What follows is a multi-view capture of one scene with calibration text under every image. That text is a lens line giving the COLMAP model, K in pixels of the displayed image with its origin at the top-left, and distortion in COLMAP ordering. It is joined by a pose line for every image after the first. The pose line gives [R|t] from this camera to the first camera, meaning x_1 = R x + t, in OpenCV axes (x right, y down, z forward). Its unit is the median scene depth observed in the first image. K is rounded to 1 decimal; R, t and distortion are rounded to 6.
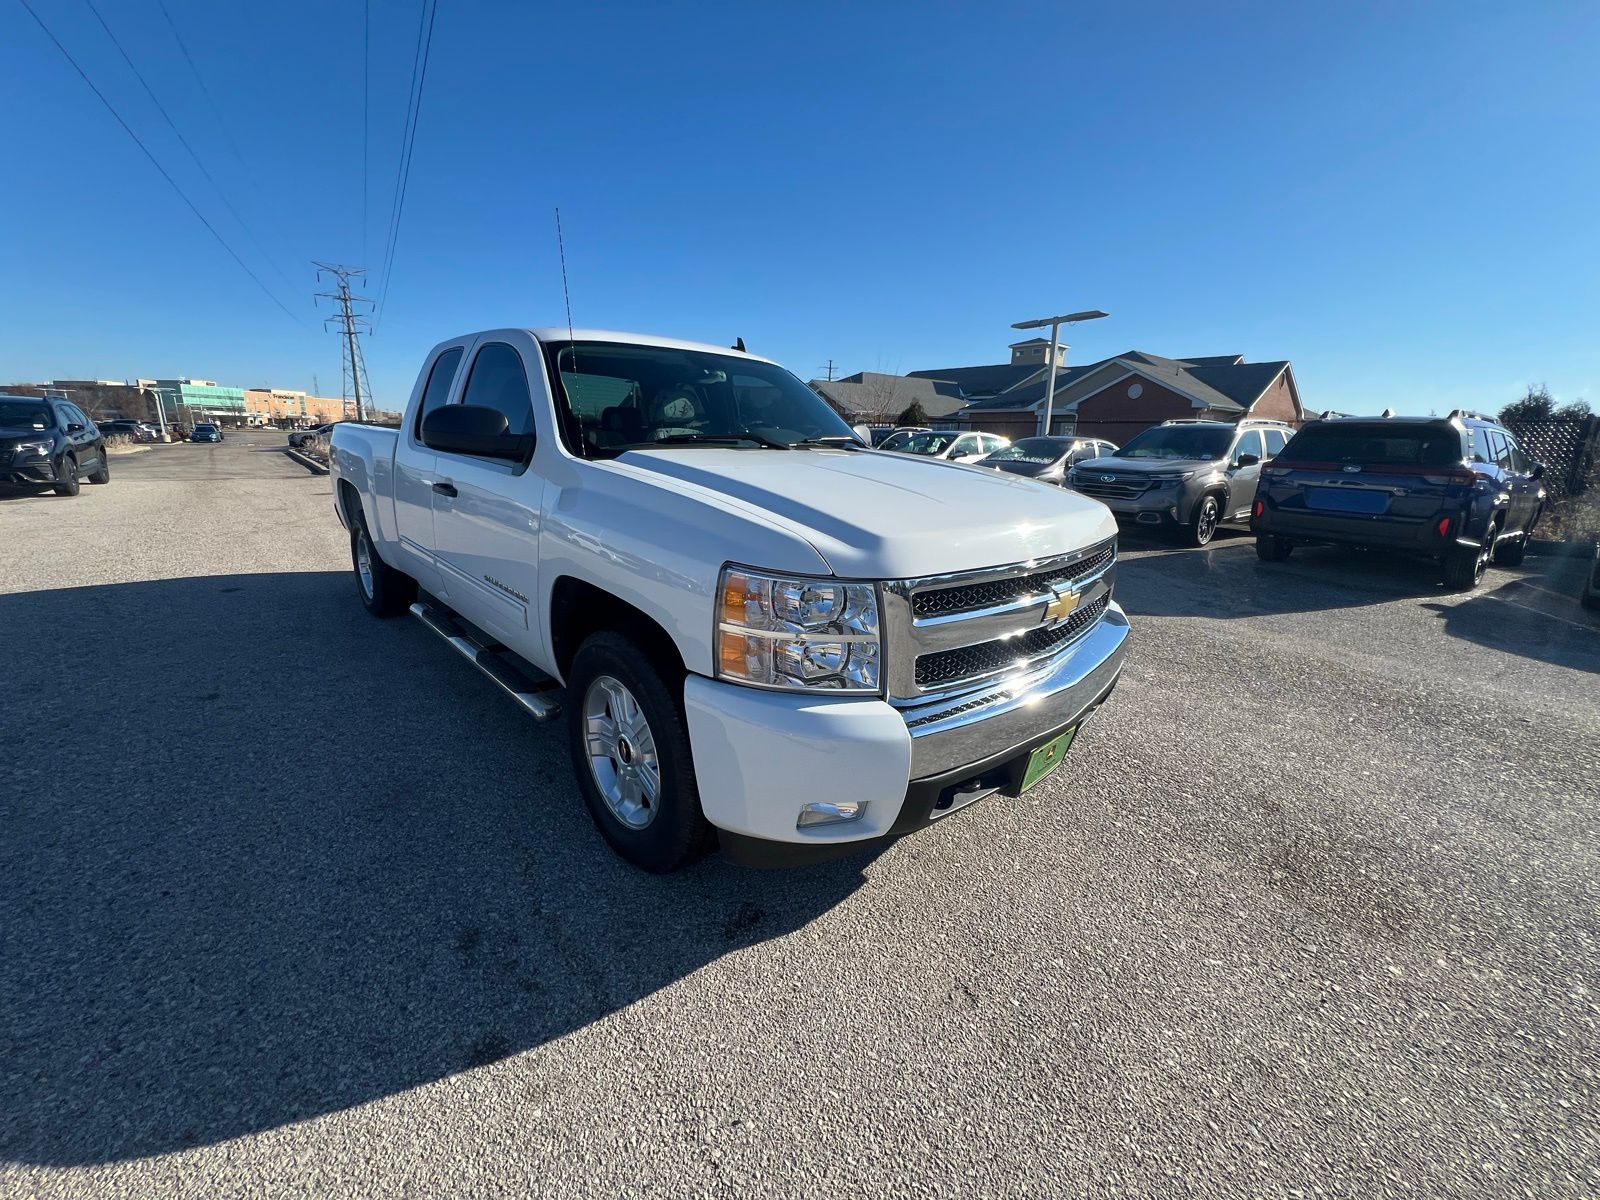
lens RADIAL K [[637.4, 0, 795.6], [0, 637.4, 595.9], [0, 0, 1]] dist [-0.003335, 0.000965]
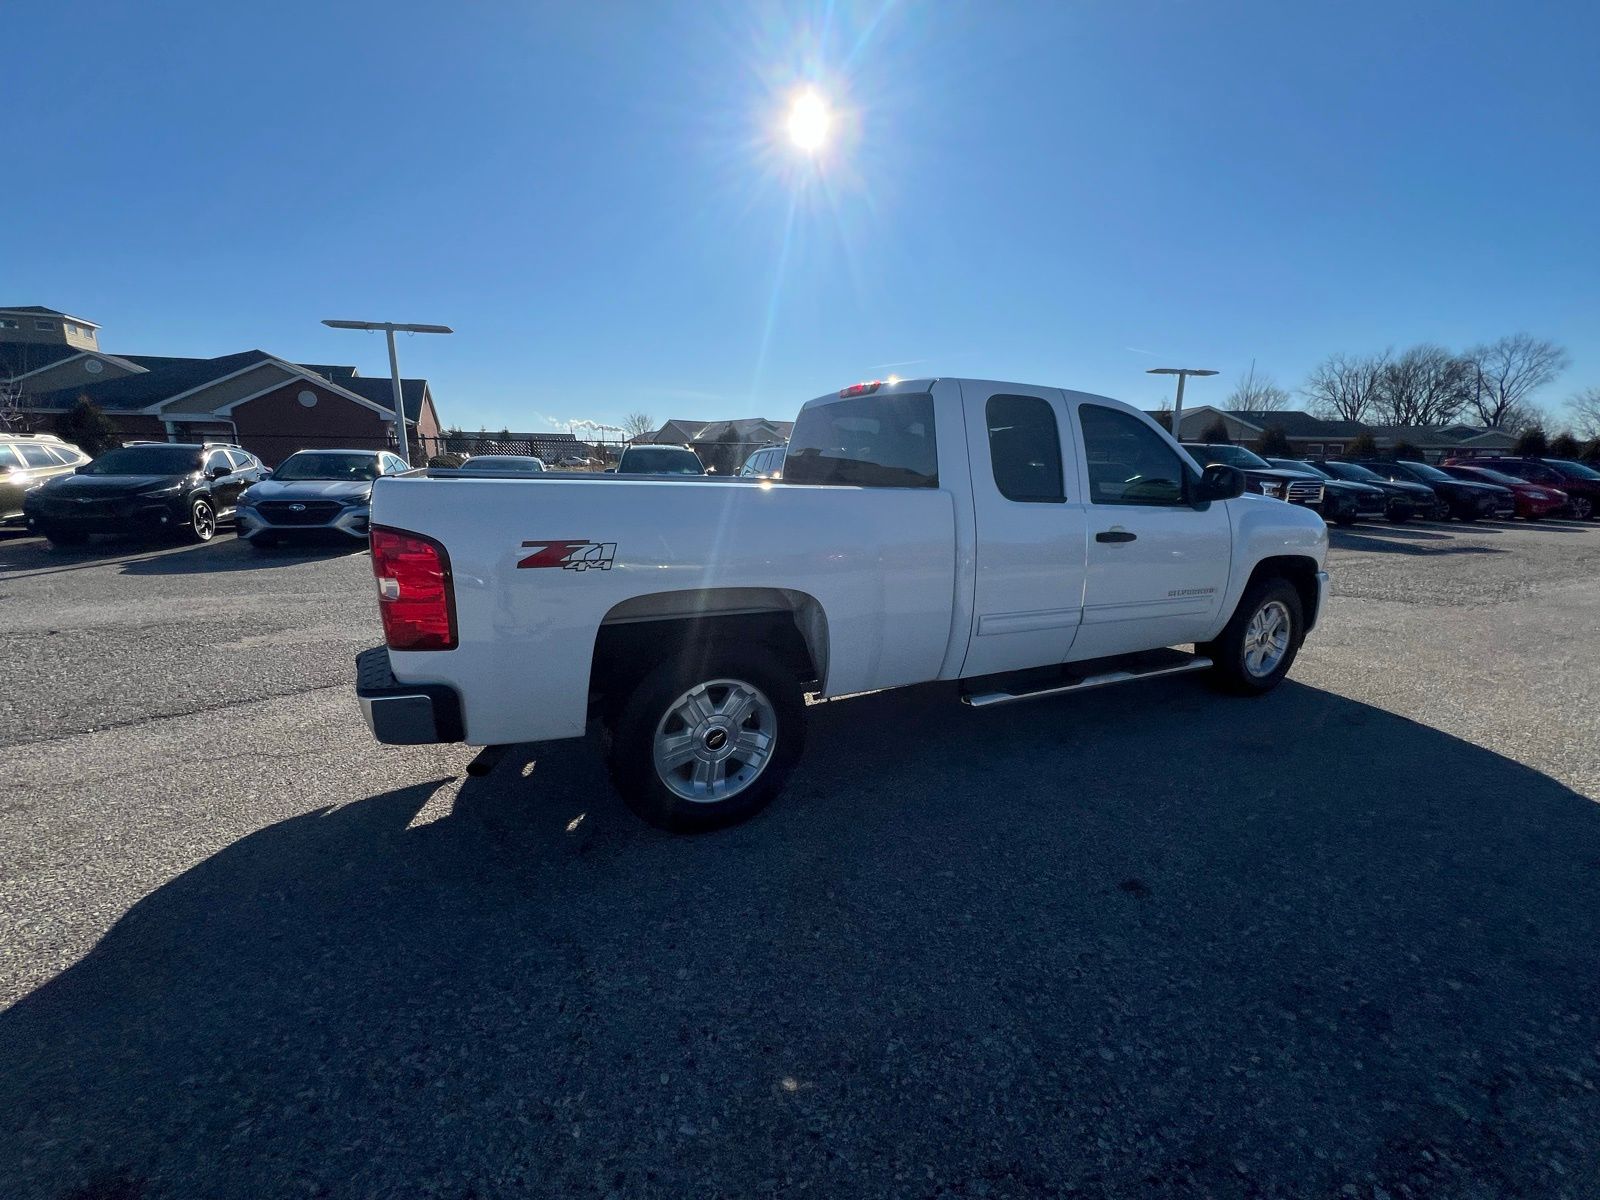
lens RADIAL K [[637.4, 0, 796.6], [0, 637.4, 594.8], [0, 0, 1]] dist [-0.003335, 0.000965]
pose [[0.302829, -0.216542, 0.928119, -0.964705], [0.229078, 0.961834, 0.149664, -0.199547], [-0.925104, 0.167289, 0.340876, 0.632445]]
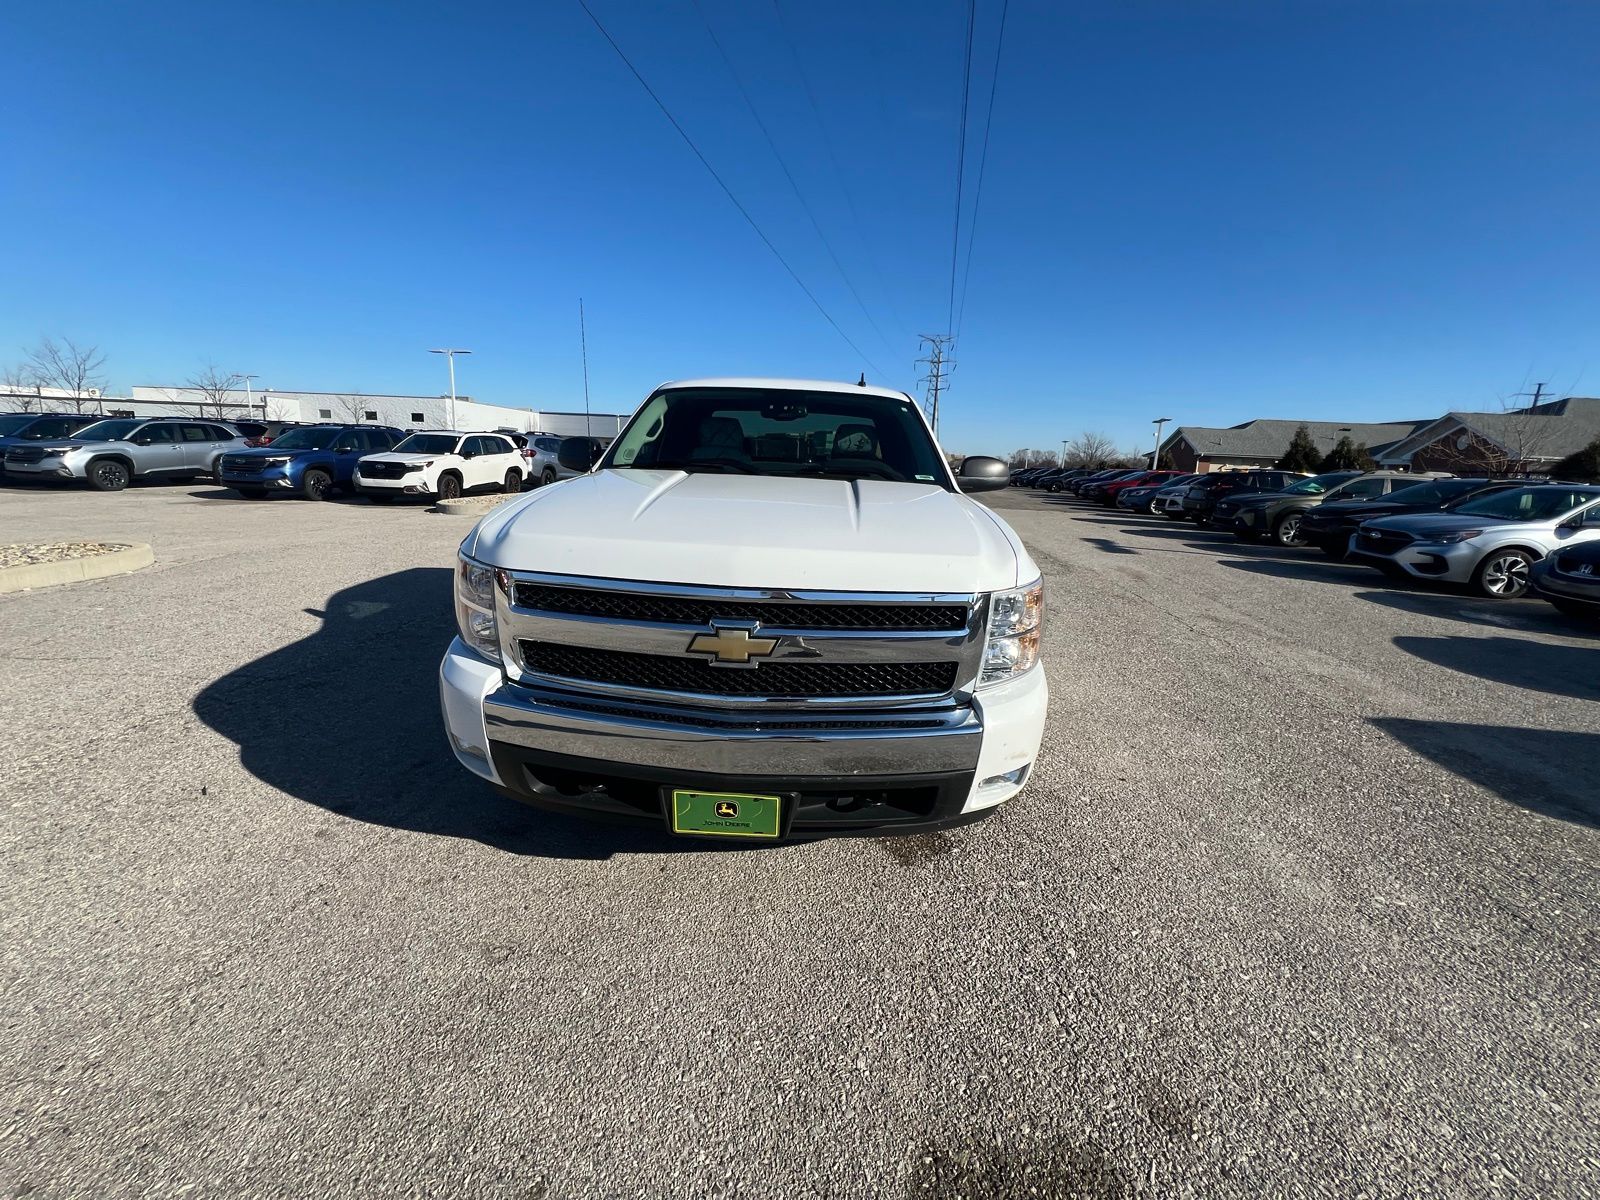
lens RADIAL K [[637.4, 0, 796.6], [0, 637.4, 594.3], [0, 0, 1]] dist [-0.003335, 0.000965]
pose [[0.699709, 0.158527, -0.696618, 0.392963], [-0.204368, 0.978739, 0.017454, -0.031954], [0.684574, 0.130154, 0.717230, 0.146048]]
